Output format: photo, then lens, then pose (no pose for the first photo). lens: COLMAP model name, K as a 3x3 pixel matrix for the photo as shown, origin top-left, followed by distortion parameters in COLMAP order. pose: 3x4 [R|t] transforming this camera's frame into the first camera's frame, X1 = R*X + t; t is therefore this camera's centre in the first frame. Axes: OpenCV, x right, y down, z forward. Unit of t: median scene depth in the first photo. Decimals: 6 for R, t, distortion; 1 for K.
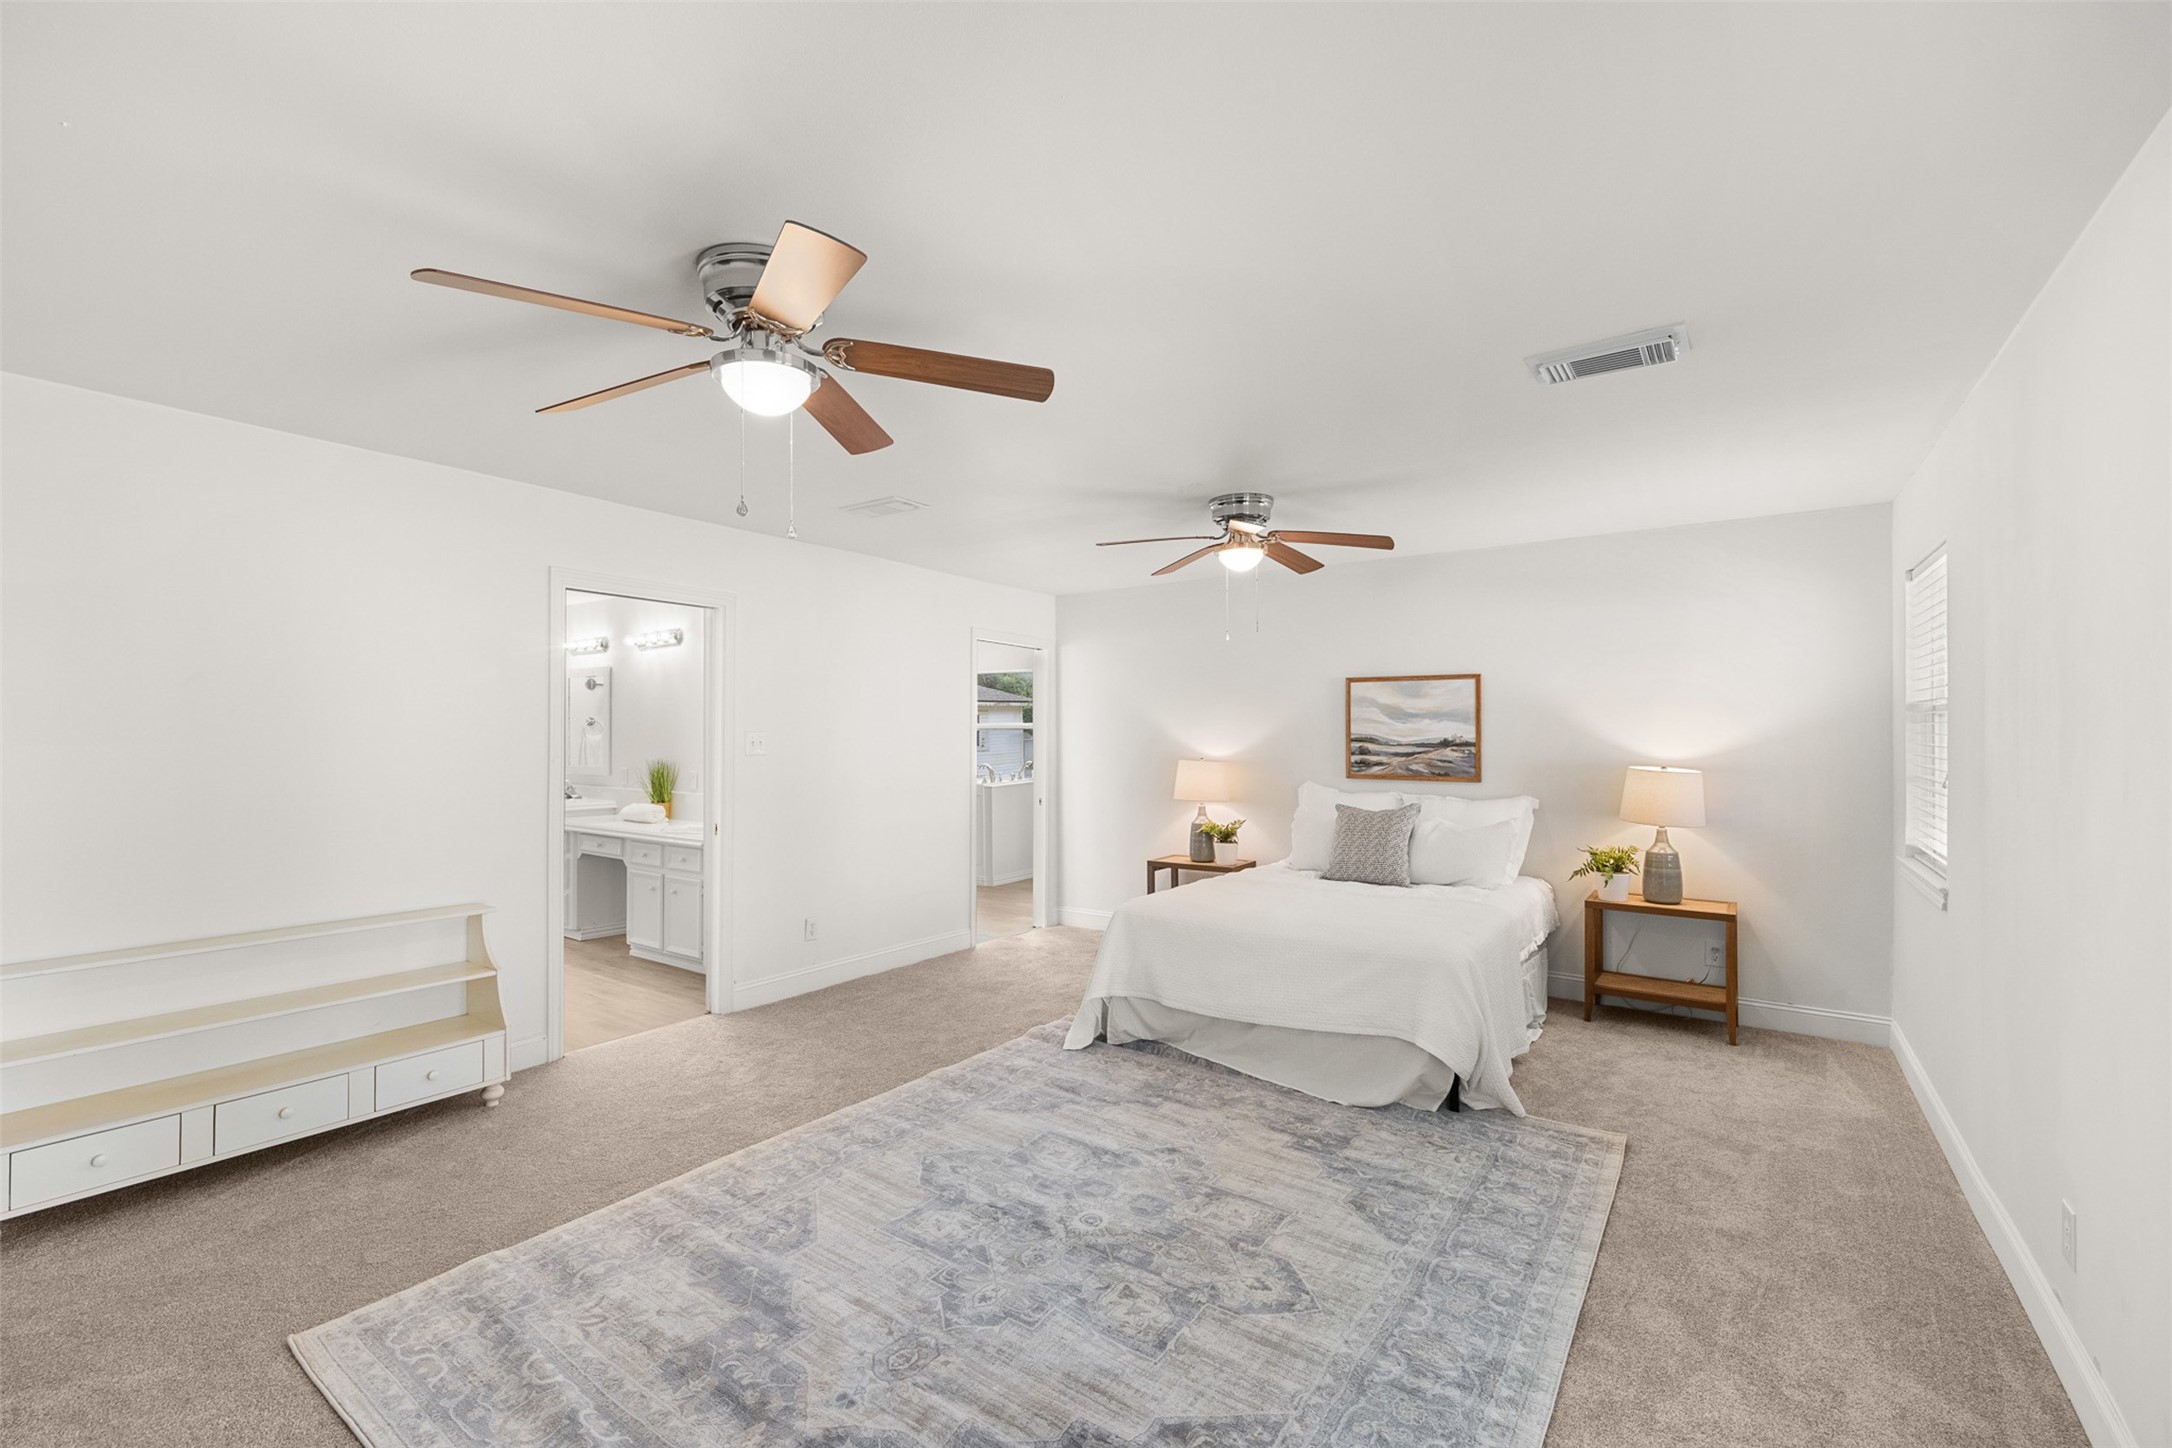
lens RADIAL K [[925.8, 0, 1071.3], [0, 925.8, 715.4], [0, 0, 1]] dist [-0.001013, -0.000545]
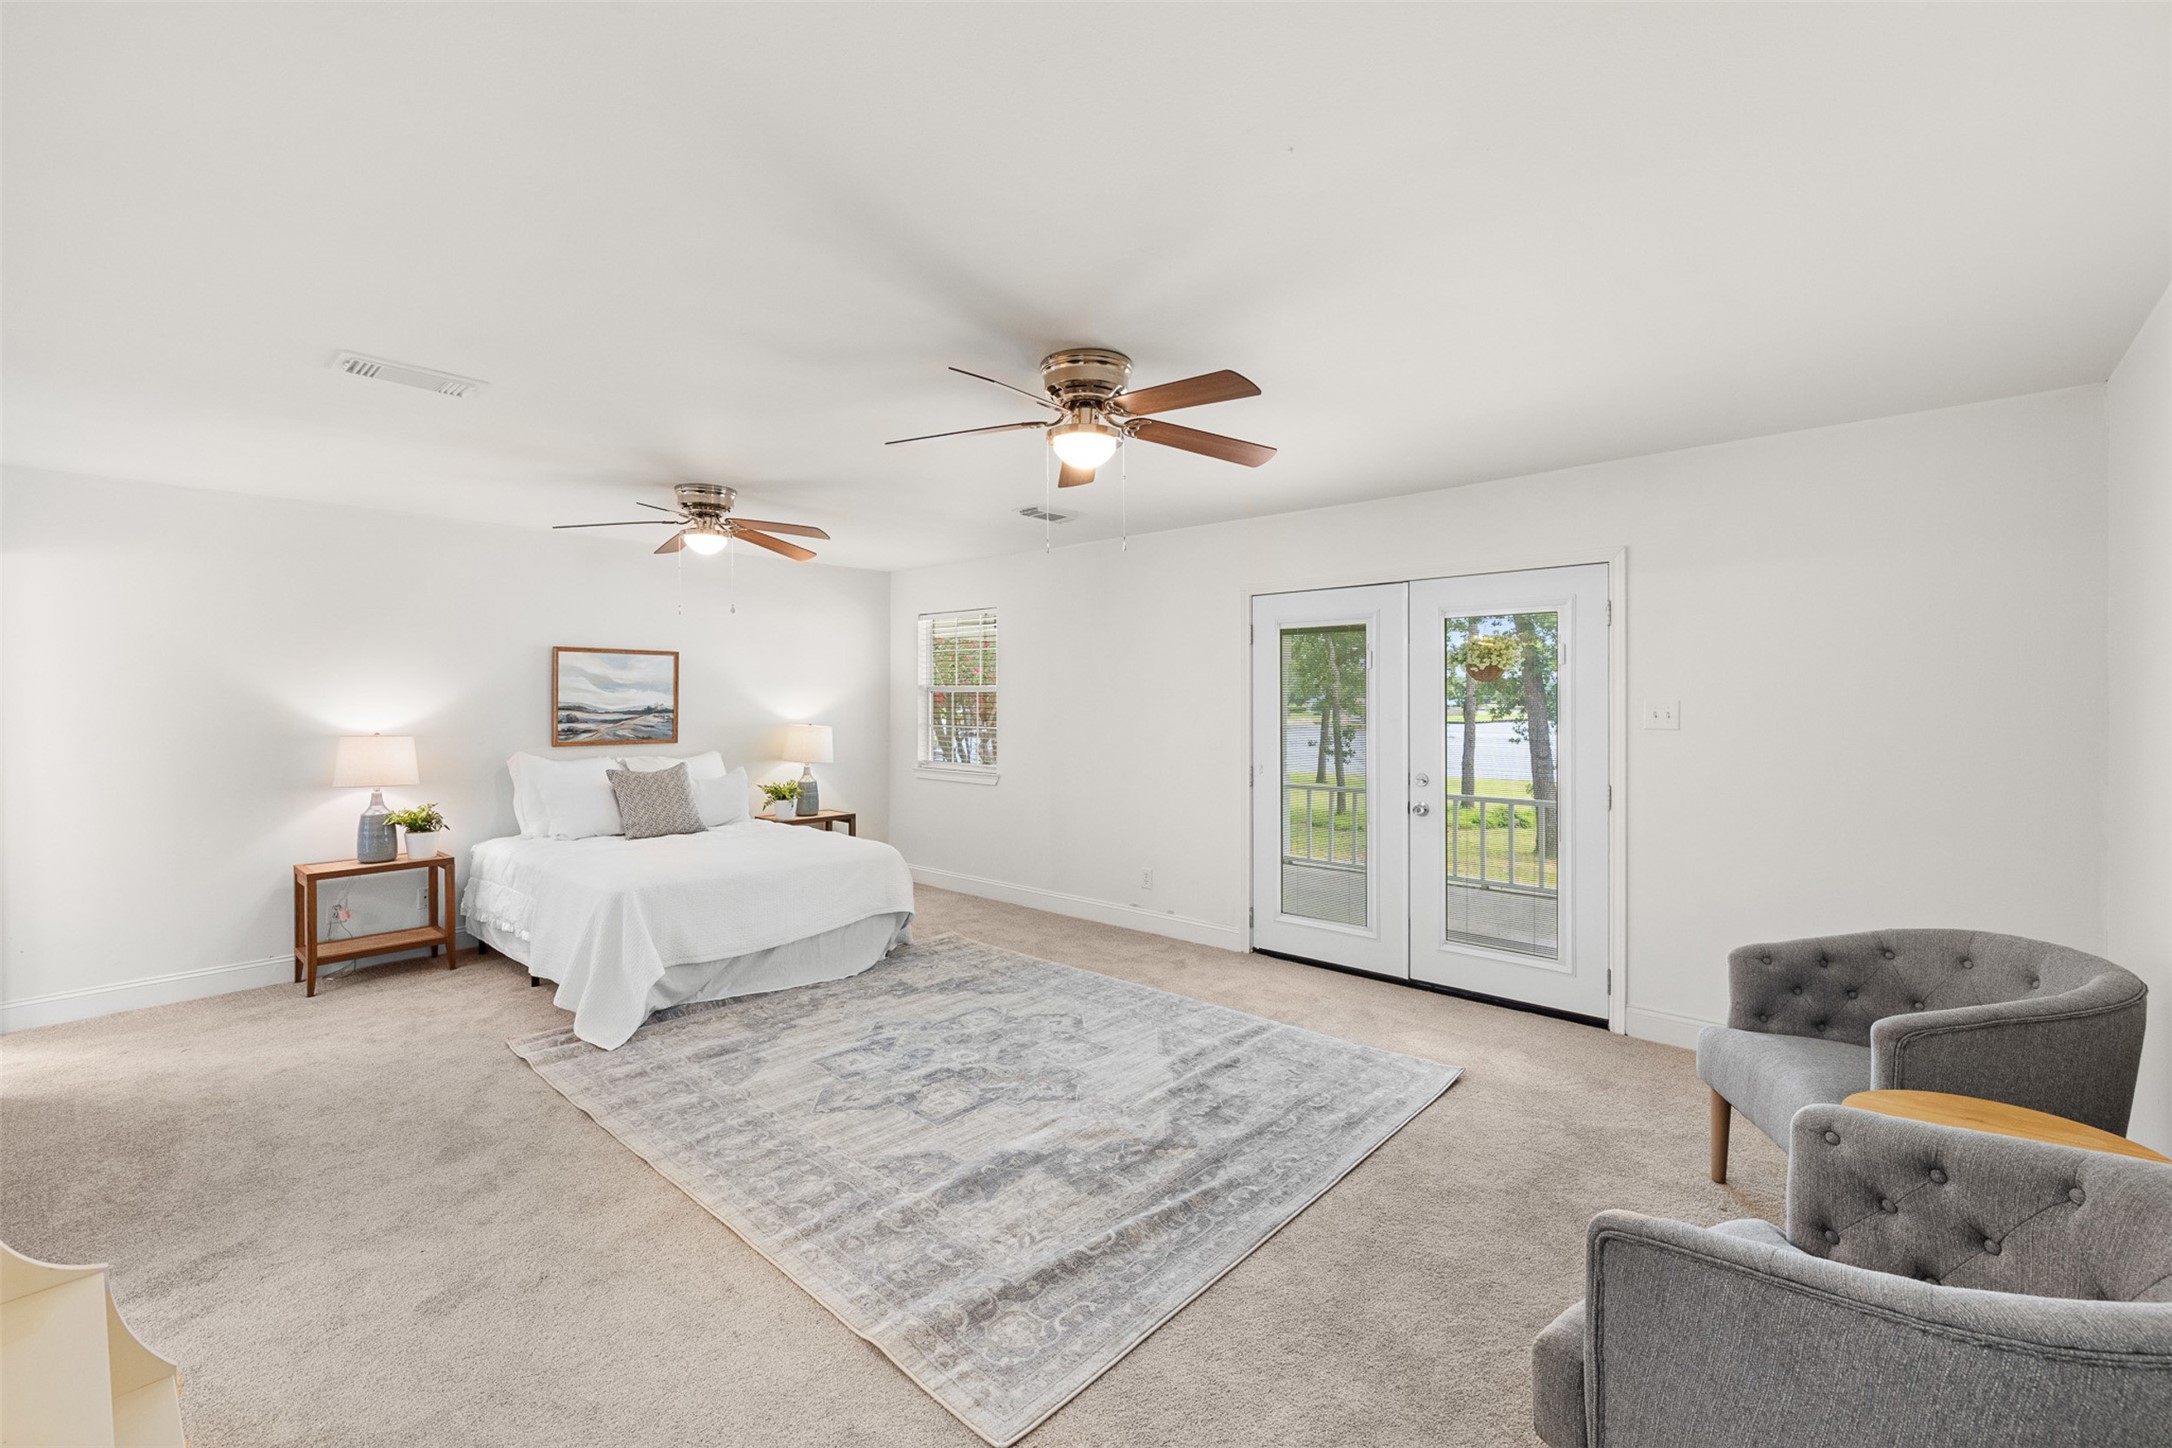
lens RADIAL K [[925.8, 0, 1080.1], [0, 925.8, 710.9], [0, 0, 1]] dist [-0.001013, -0.000545]
pose [[0.104707, -0.016474, 0.994367, -0.930566], [-0.024339, 0.999521, 0.019122, -0.005788], [-0.994205, -0.026204, 0.104255, 0.480601]]
